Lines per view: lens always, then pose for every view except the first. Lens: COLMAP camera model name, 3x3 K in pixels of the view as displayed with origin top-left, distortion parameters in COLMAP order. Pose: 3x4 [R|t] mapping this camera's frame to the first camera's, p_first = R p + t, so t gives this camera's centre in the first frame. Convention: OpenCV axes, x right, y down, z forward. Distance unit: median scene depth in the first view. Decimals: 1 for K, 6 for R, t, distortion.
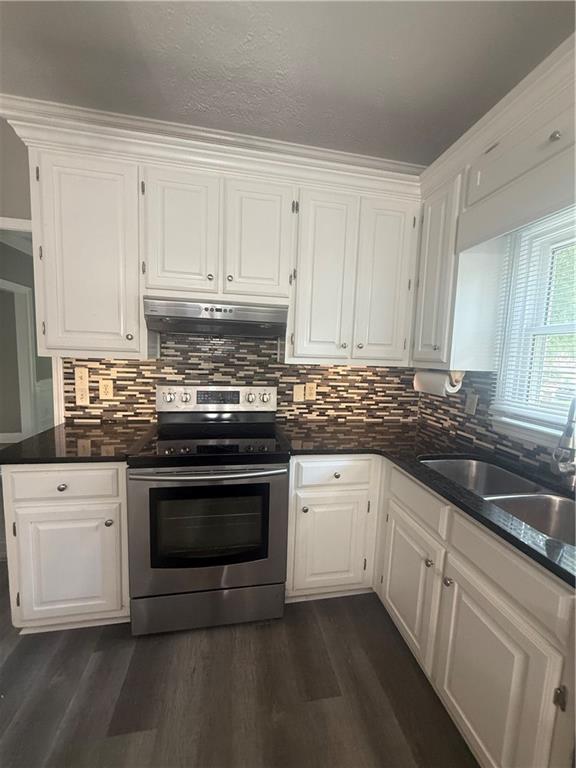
lens RADIAL K [[307.1, 0, 288.8], [0, 307.1, 382.0], [0, 0, 1]] dist [-0.001669, -0.000183]
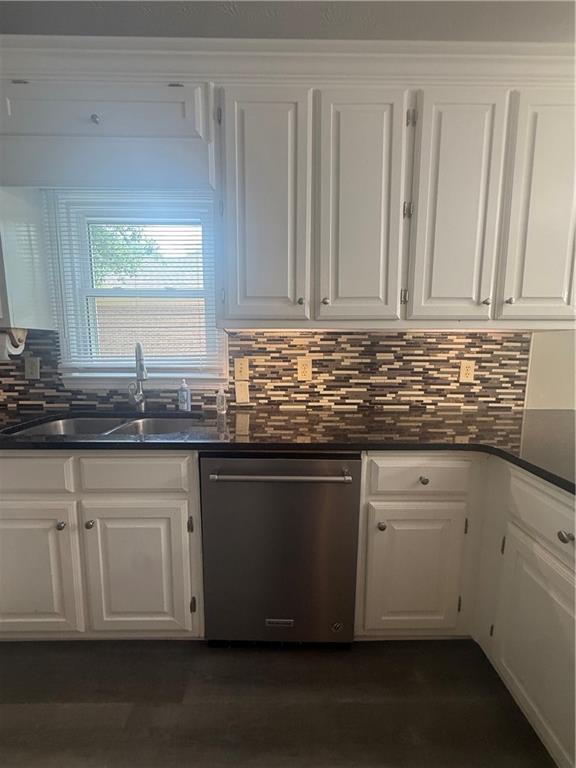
lens RADIAL K [[307.1, 0, 289.9], [0, 307.1, 382.7], [0, 0, 1]] dist [-0.001669, -0.000183]
pose [[0.177372, -0.157462, 0.971465, -0.178896], [0.097717, 0.985057, 0.141824, 0.061761], [-0.979281, 0.069774, 0.190108, 0.067180]]
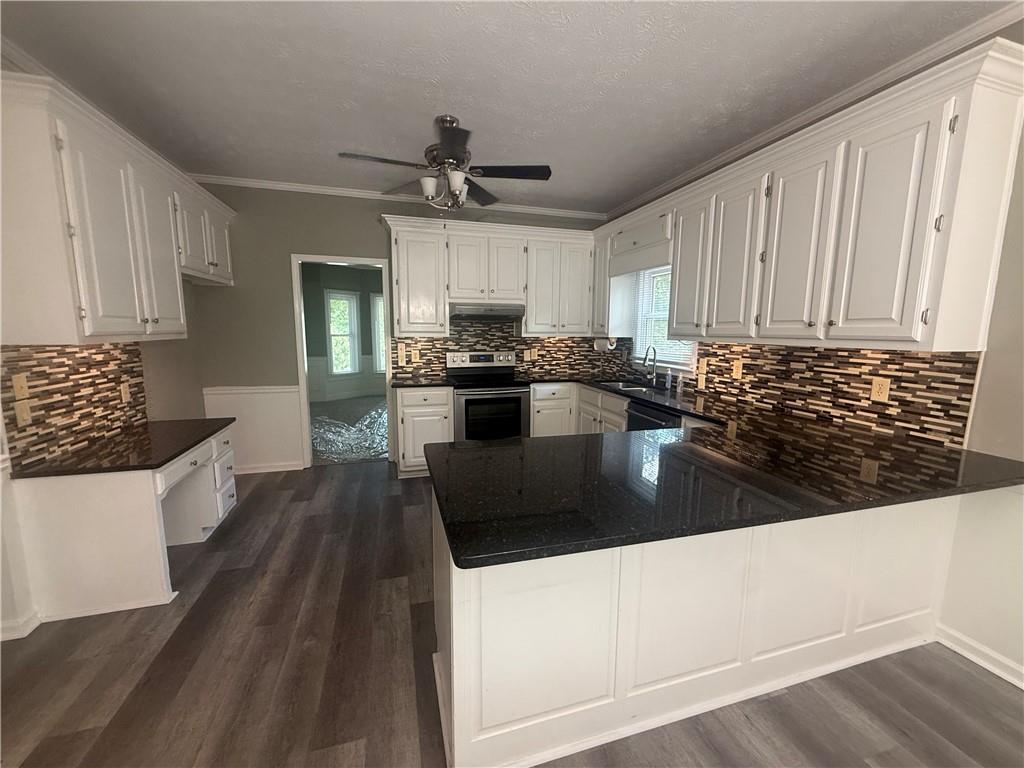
lens RADIAL K [[409.5, 0, 518.3], [0, 409.5, 386.6], [0, 0, 1]] dist [-0.001669, -0.000183]
pose [[0.993062, -0.045169, 0.108574, -0.304732], [0.039960, 0.997965, 0.049682, 0.109019], [-0.110598, -0.044999, 0.992846, -1.364463]]
